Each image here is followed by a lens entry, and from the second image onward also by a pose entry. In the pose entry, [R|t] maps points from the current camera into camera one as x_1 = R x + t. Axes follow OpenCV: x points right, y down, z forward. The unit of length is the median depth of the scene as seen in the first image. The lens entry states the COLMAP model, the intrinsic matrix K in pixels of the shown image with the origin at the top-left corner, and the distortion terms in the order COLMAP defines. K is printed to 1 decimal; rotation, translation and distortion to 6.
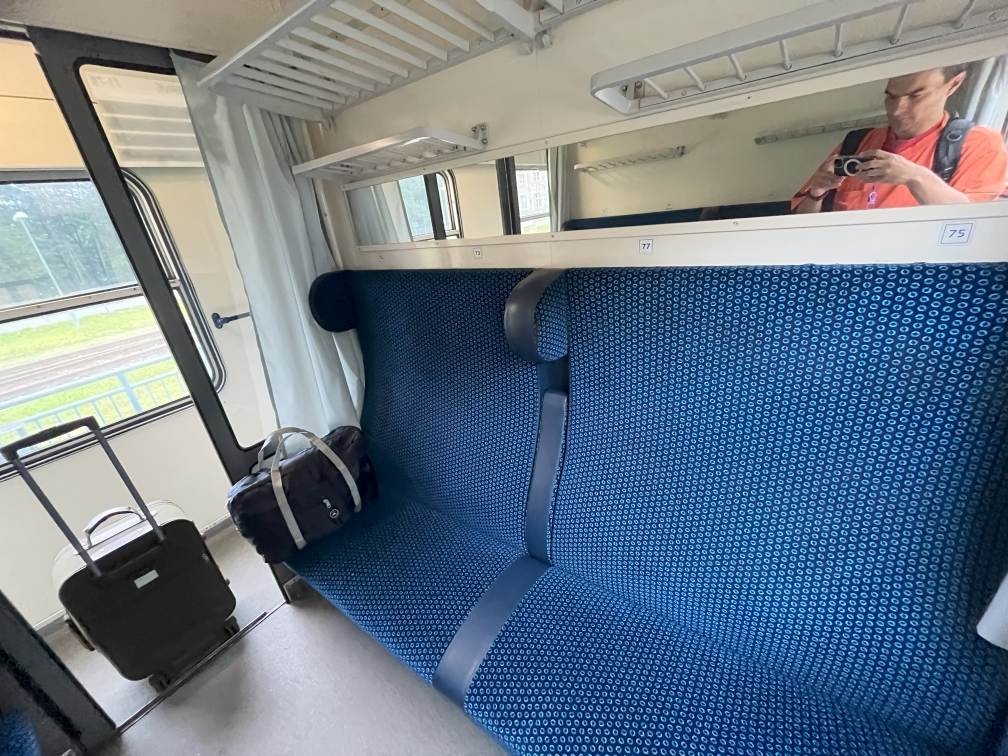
lens RADIAL K [[401.9, 0, 504.0], [0, 401.9, 378.0], [0, 0, 1]] dist [-0.011729, 0.000108]
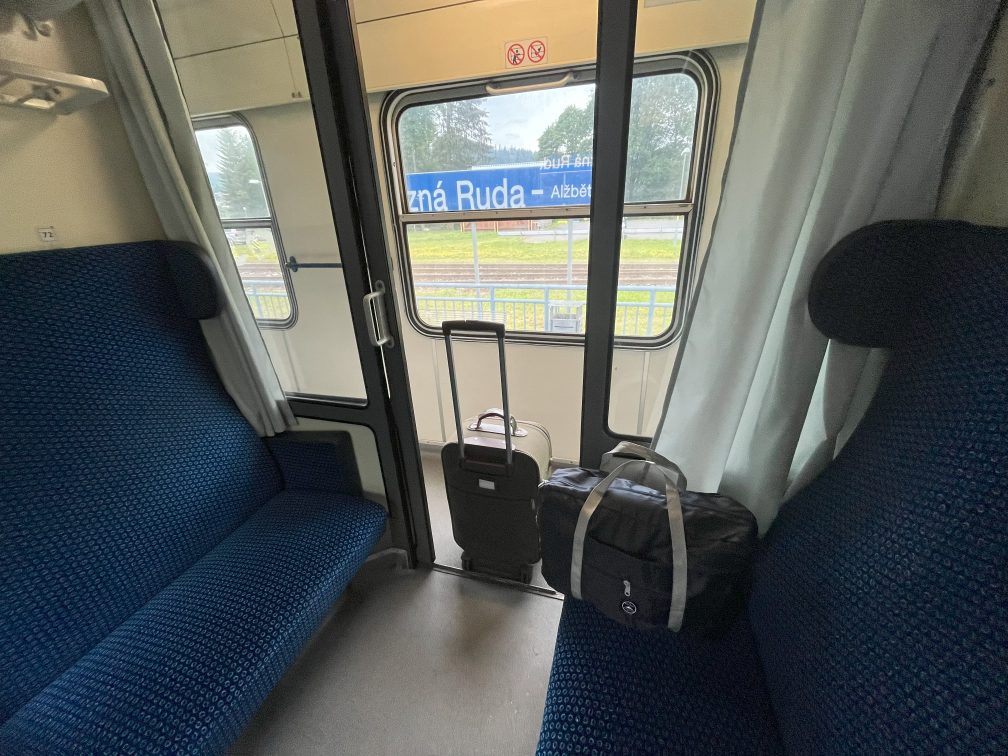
lens RADIAL K [[401.9, 0, 504.0], [0, 401.9, 378.0], [0, 0, 1]] dist [-0.011729, 0.000108]
pose [[0.330825, 0.468006, -0.819467, -0.149732], [-0.371542, 0.862823, 0.342772, -0.105014], [0.867474, 0.191069, 0.459327, 0.487839]]
